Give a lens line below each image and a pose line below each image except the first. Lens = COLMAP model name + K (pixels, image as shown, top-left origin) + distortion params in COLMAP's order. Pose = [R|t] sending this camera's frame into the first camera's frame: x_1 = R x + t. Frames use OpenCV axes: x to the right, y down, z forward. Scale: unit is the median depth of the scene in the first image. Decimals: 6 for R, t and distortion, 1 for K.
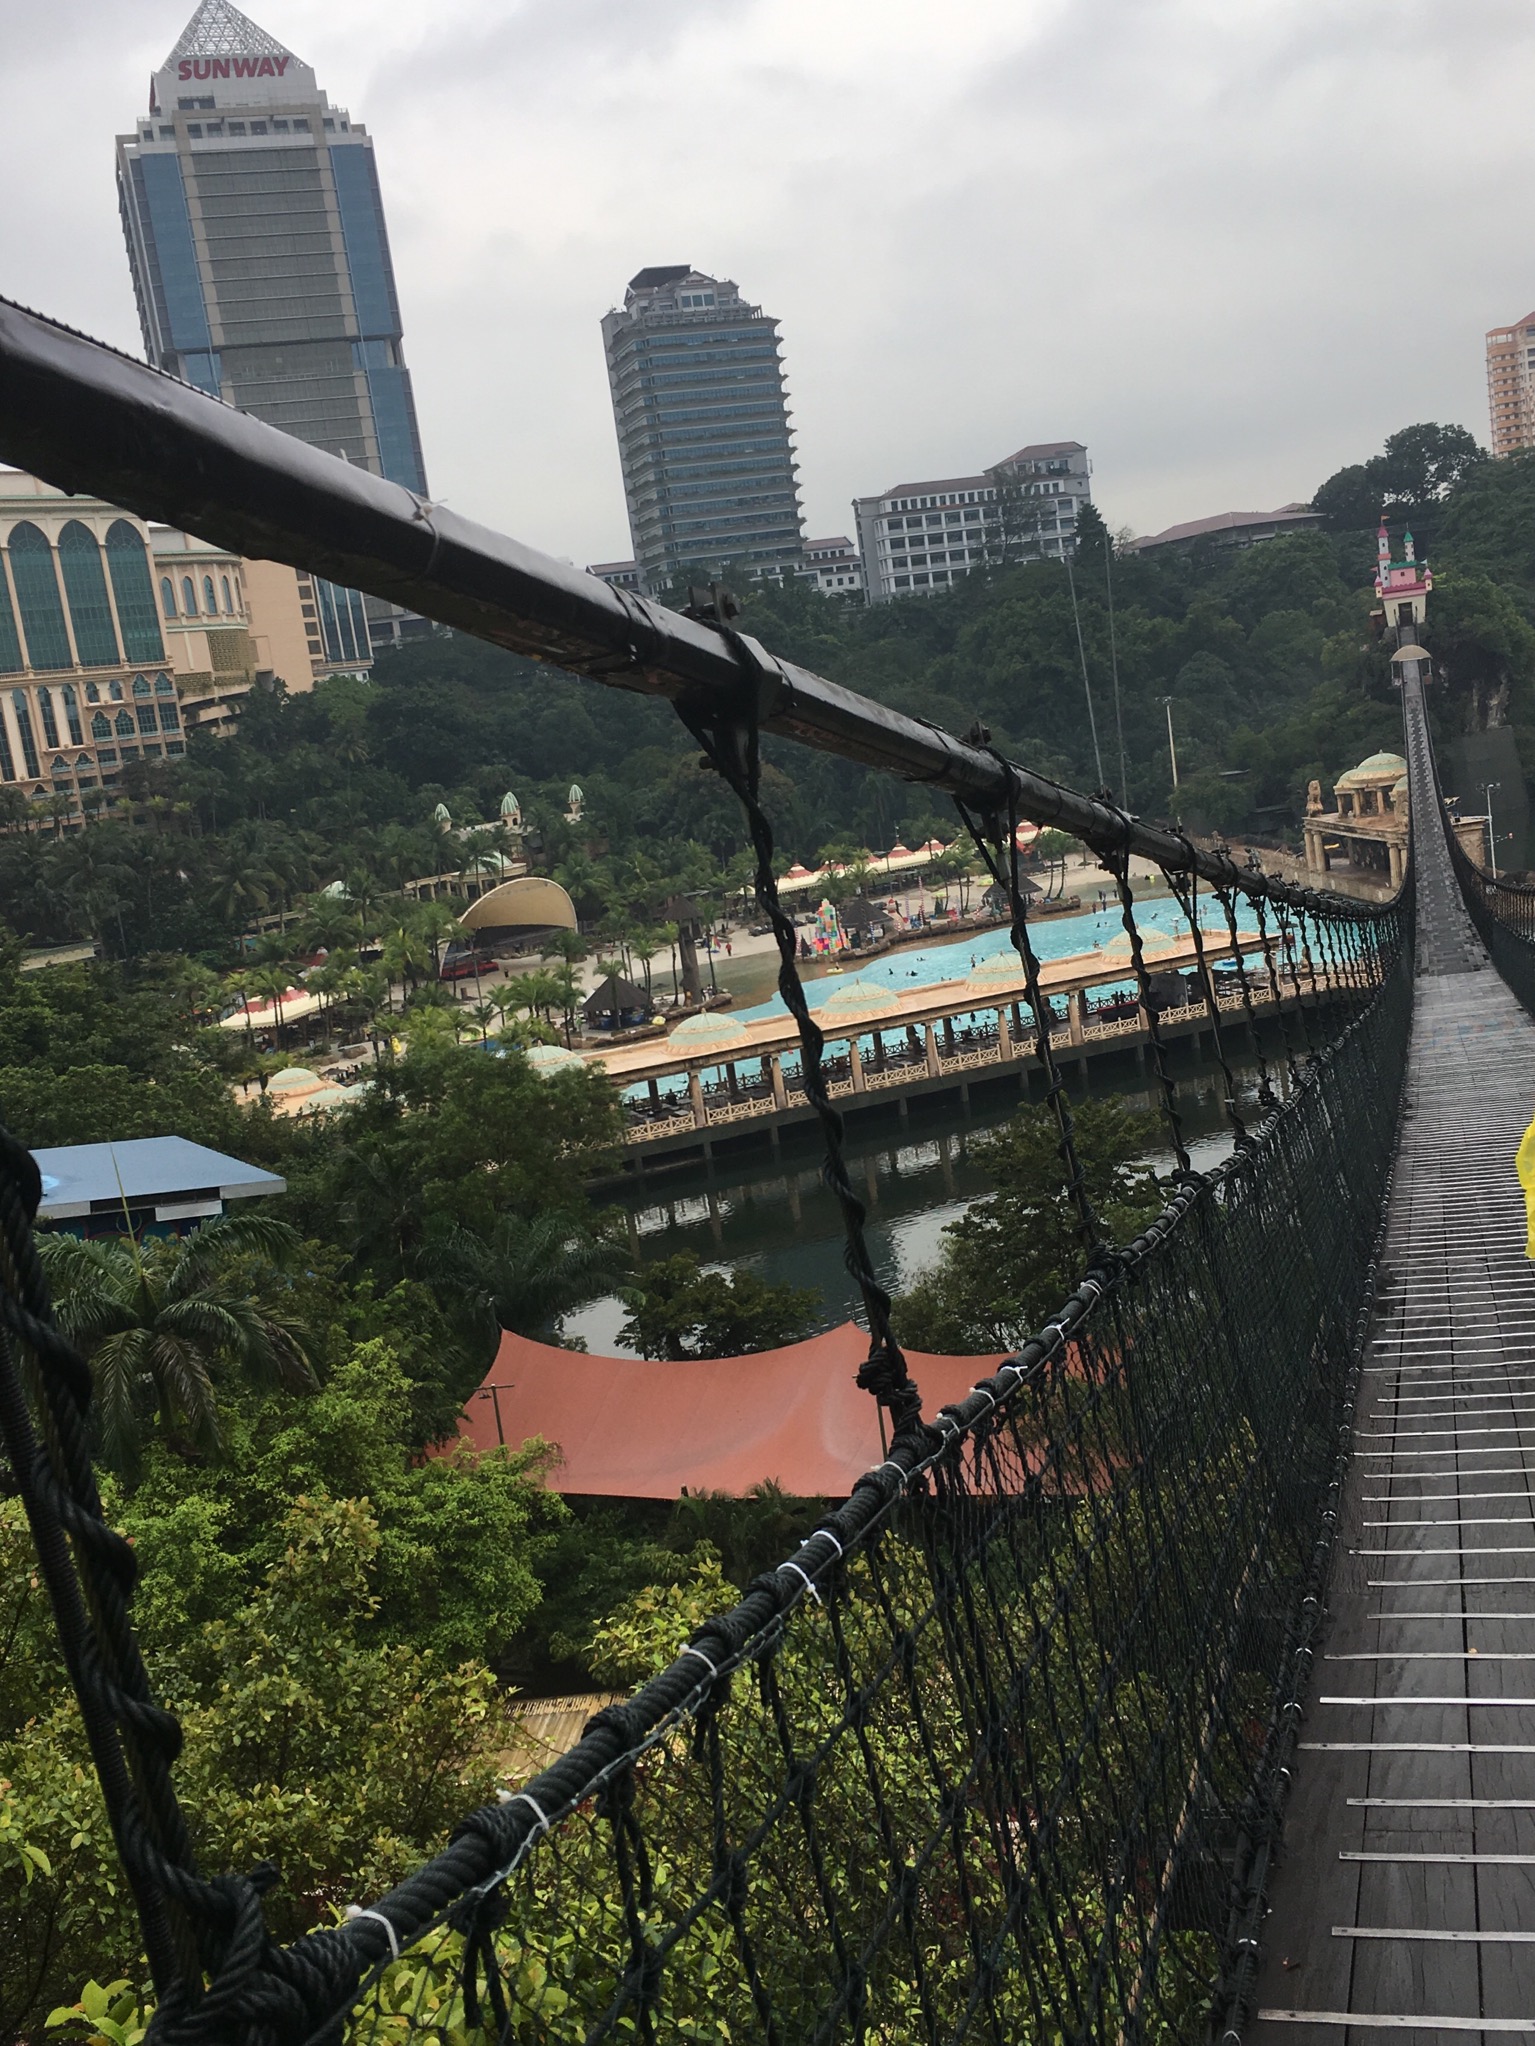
lens RADIAL K [[2169.0, 0, 767.5], [0, 2169.0, 1023.0], [0, 0, 1]] dist [0.077720, -0.028177]
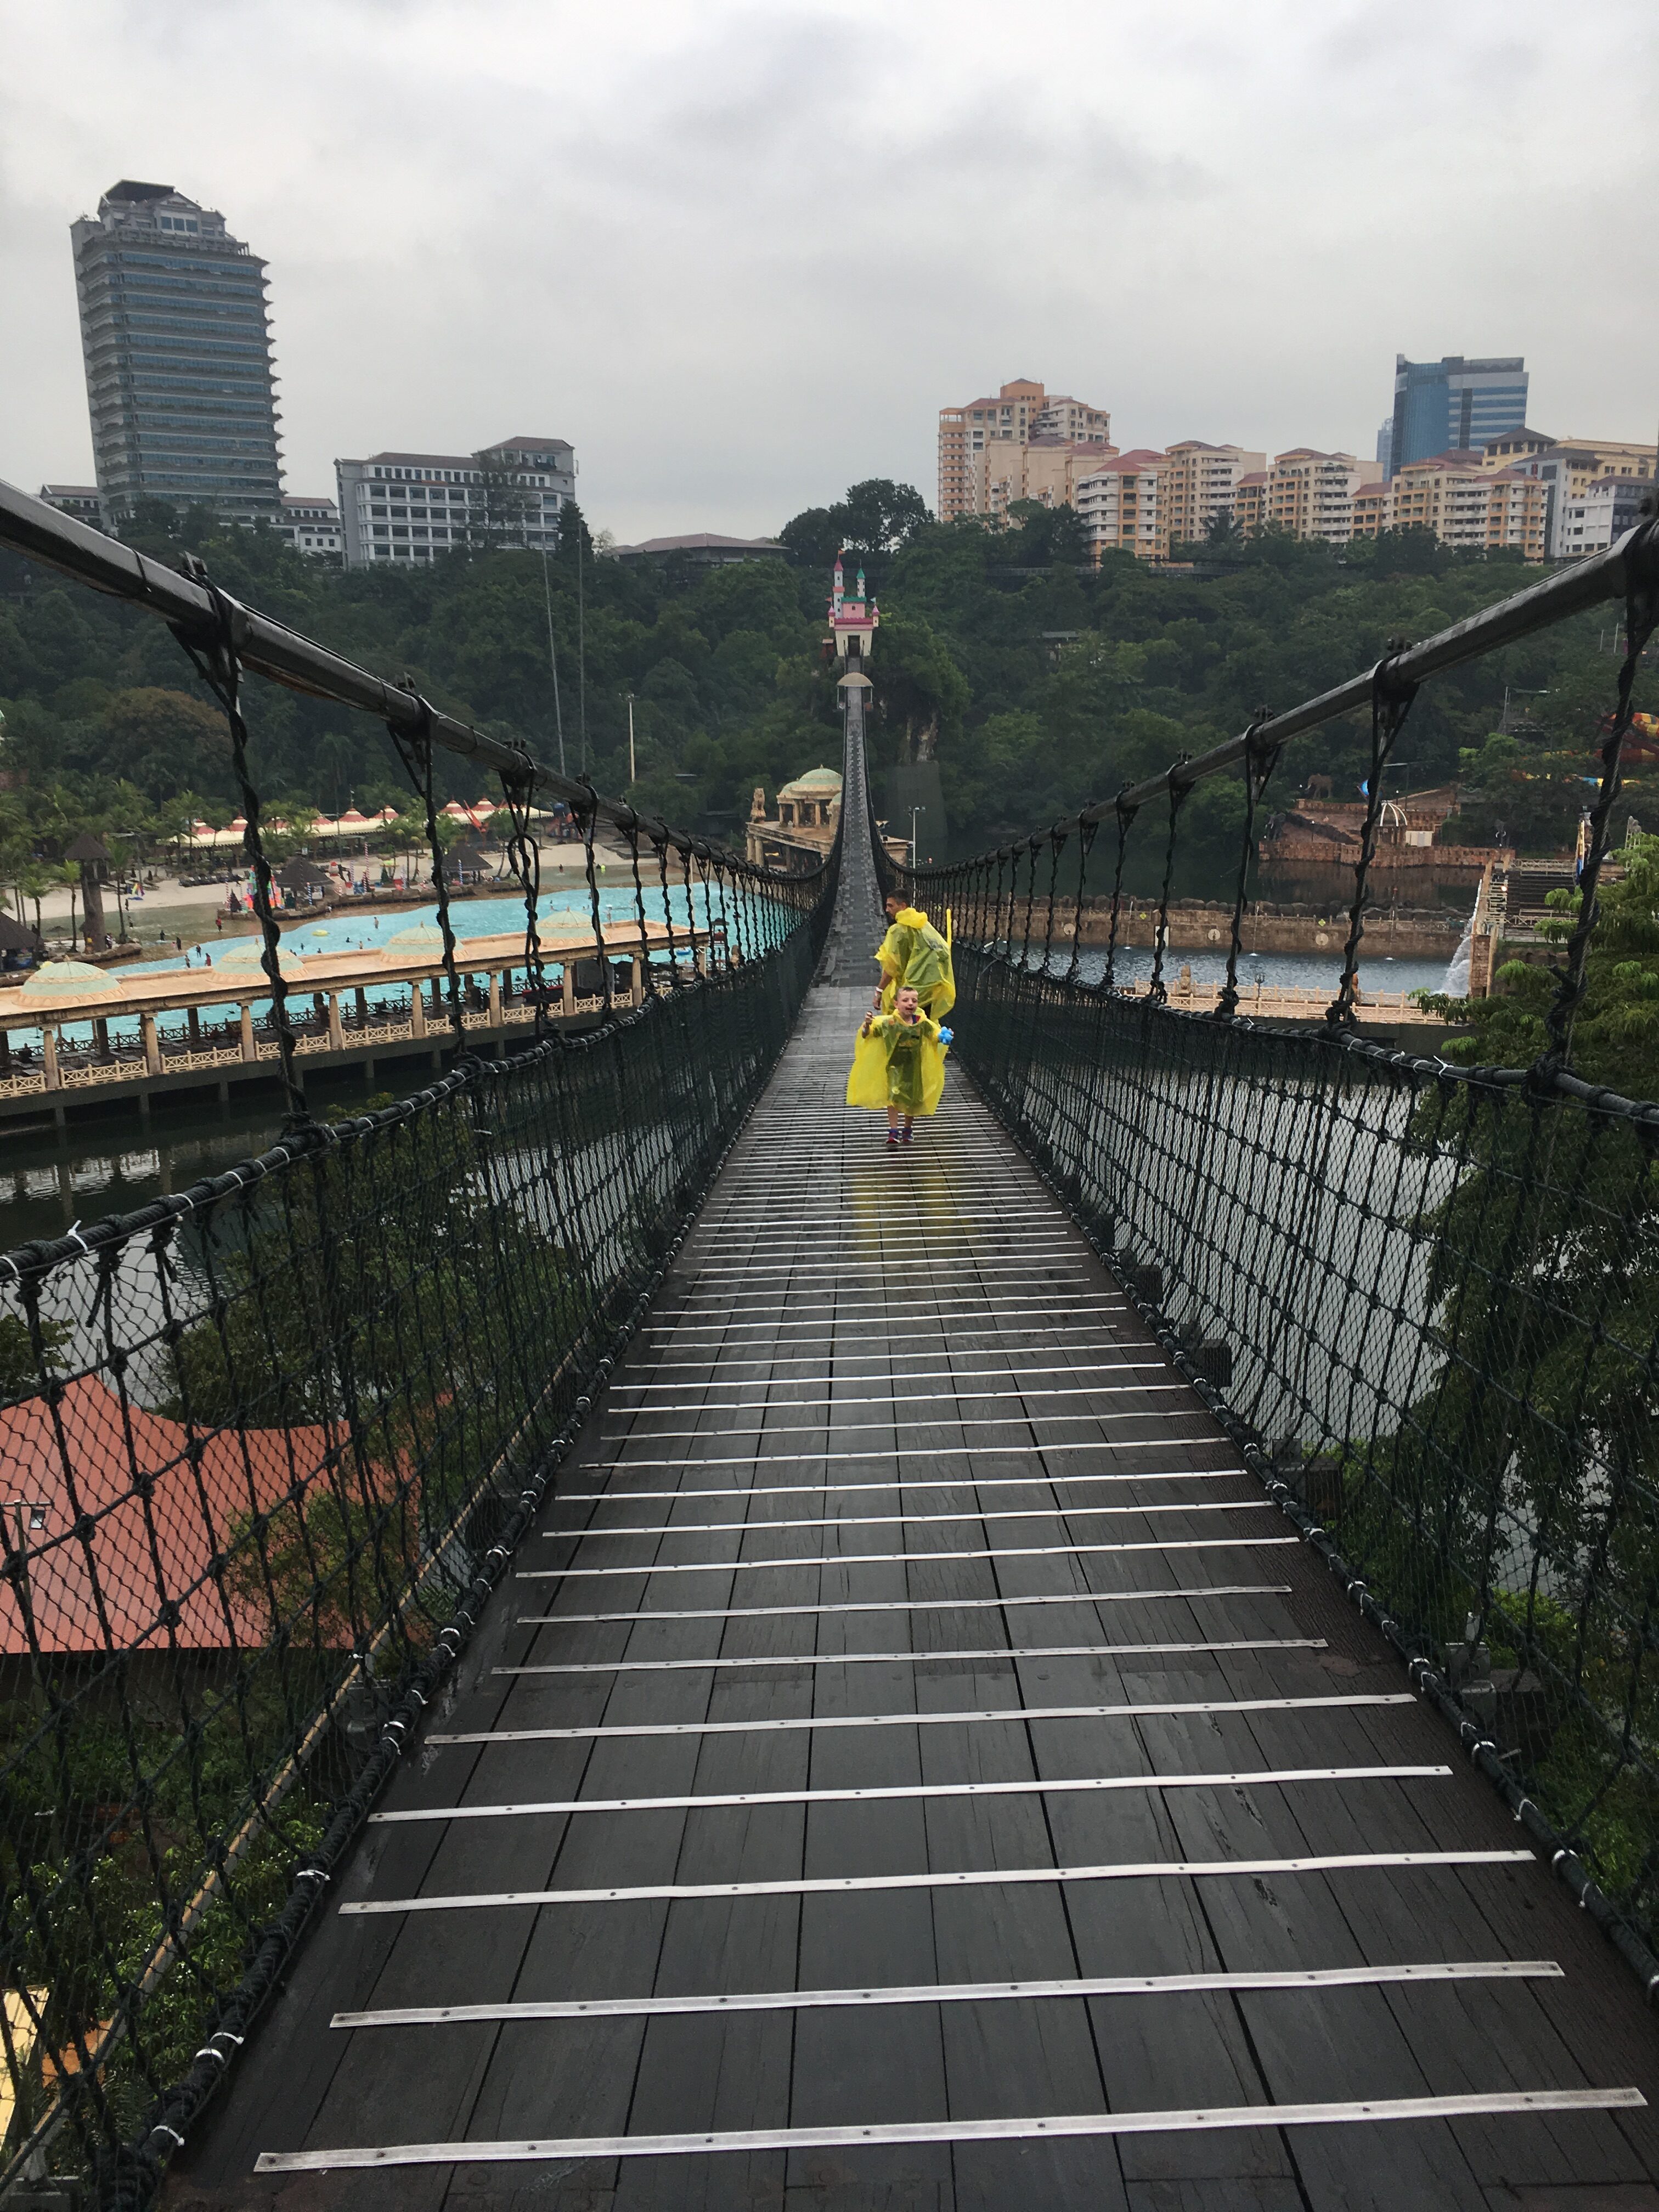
lens RADIAL K [[2345.0, 0, 829.5], [0, 2345.0, 1106.0], [0, 0, 1]] dist [0.077720, -0.028177]
pose [[0.955797, 0.062253, 0.287361, -0.035646], [-0.074497, 0.996712, 0.031861, 0.002583], [-0.284433, -0.051860, 0.957292, -0.108194]]
